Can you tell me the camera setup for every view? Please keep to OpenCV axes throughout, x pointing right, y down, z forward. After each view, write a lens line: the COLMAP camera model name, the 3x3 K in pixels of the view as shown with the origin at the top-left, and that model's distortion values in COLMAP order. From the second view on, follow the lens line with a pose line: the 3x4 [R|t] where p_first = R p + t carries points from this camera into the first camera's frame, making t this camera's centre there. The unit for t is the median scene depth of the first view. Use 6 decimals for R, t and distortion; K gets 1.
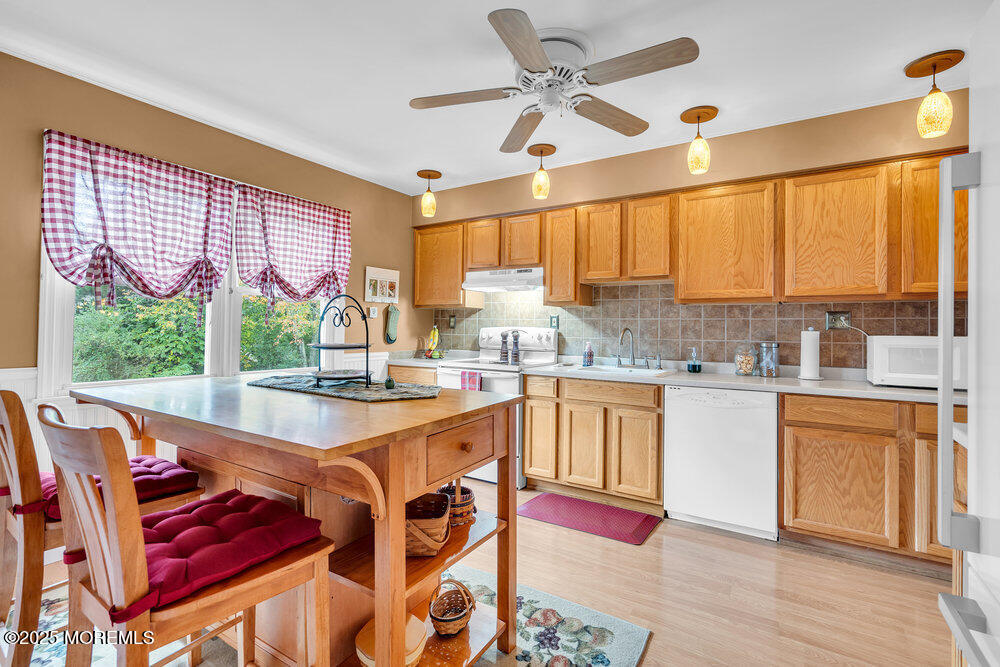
lens RADIAL K [[462.1, 0, 501.3], [0, 462.1, 328.2], [0, 0, 1]] dist [-0.004827, -0.000139]
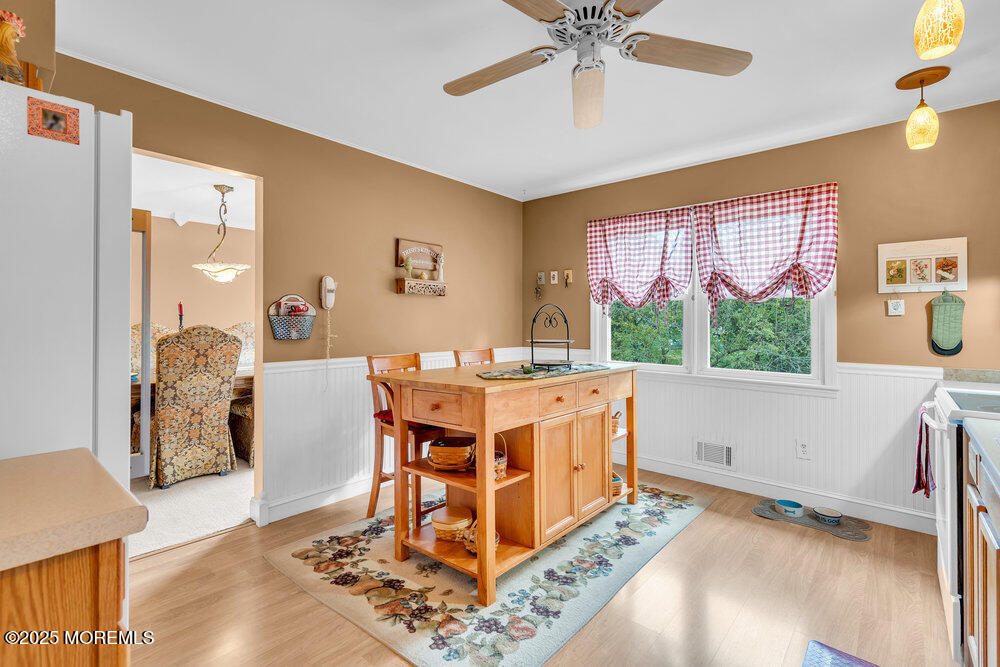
lens RADIAL K [[462.1, 0, 501.6], [0, 462.1, 325.8], [0, 0, 1]] dist [-0.004827, -0.000139]
pose [[-0.149253, -0.005973, -0.988781, 0.714993], [-0.005701, 0.999970, -0.005180, -0.000296], [0.988783, 0.004864, -0.149283, 0.743332]]
